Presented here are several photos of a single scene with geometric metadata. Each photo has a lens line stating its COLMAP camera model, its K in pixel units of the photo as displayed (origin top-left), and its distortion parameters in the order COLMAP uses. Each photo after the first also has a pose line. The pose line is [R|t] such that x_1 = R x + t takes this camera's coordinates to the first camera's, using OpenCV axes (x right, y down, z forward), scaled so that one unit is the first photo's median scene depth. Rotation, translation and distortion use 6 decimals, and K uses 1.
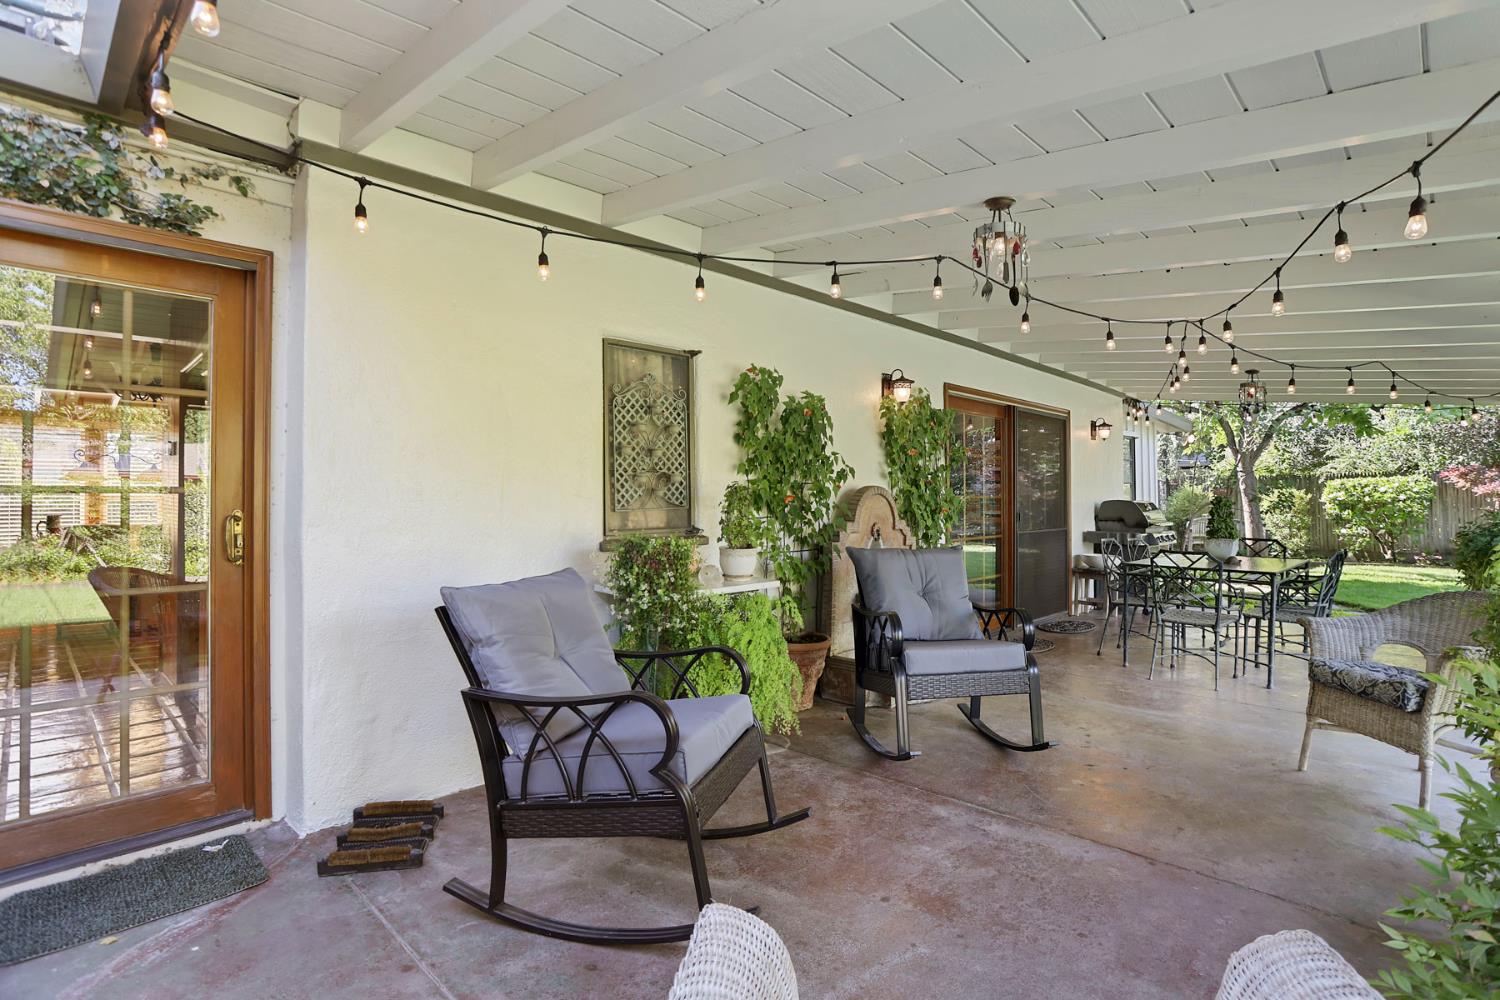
lens RADIAL K [[744.5, 0, 752.8], [0, 744.5, 483.3], [0, 0, 1]] dist [-0.074291, 0.034846]
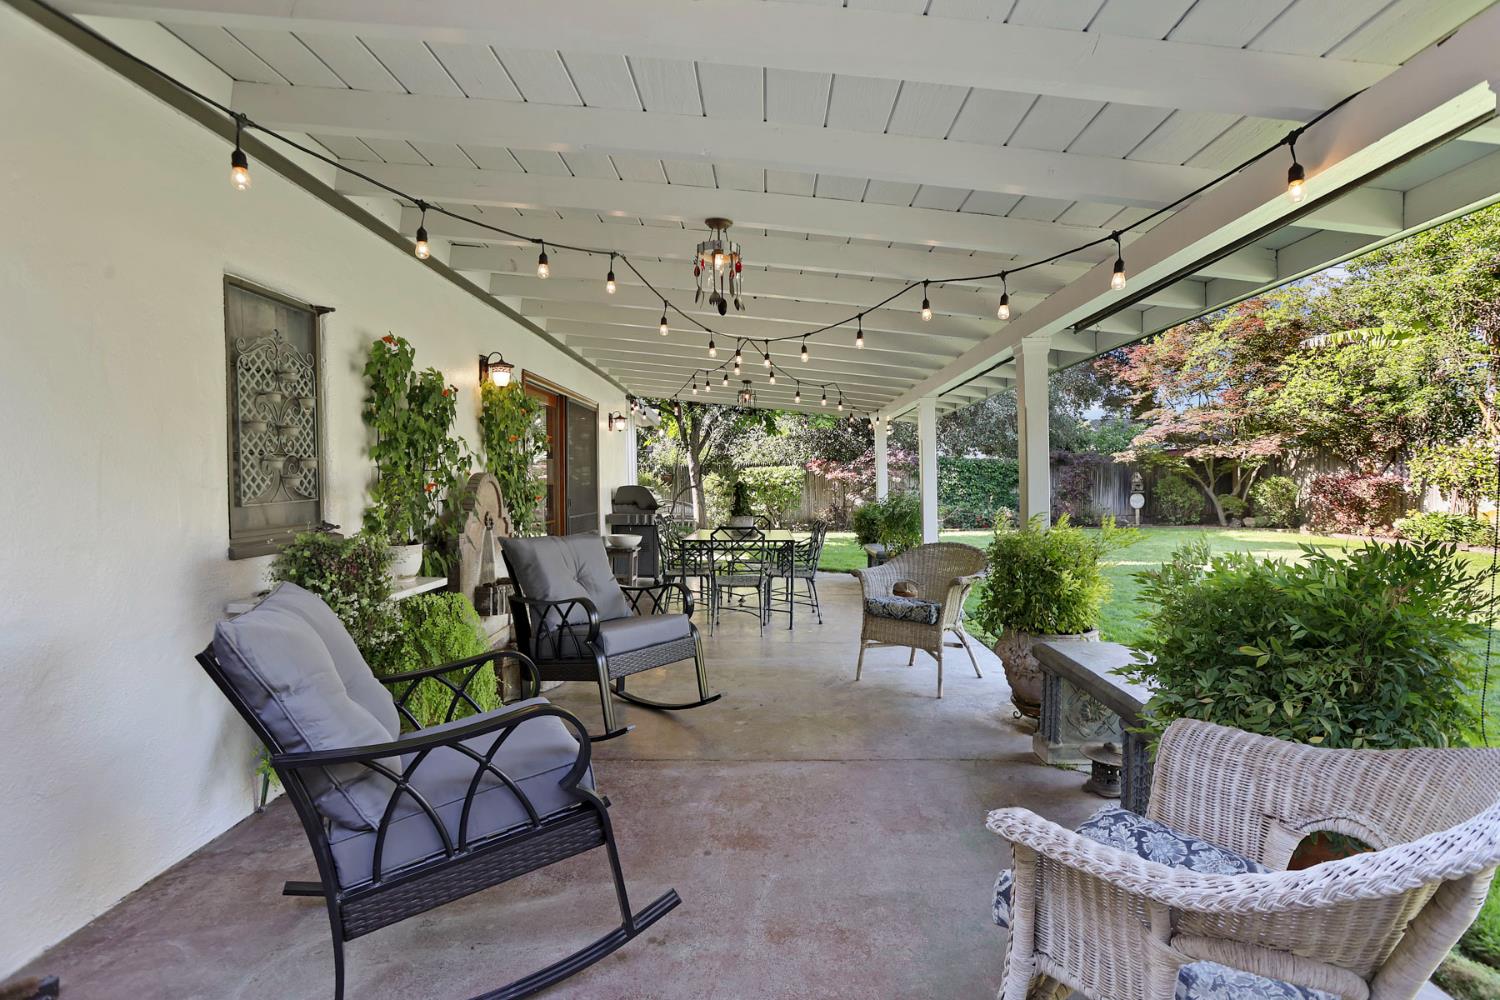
lens RADIAL K [[744.5, 0, 752.8], [0, 744.5, 483.3], [0, 0, 1]] dist [-0.074291, 0.034846]
pose [[0.723133, -0.007755, 0.690666, -0.306029], [-0.005148, 0.999849, 0.016616, -0.000768], [-0.690690, -0.015572, 0.722983, 0.099501]]
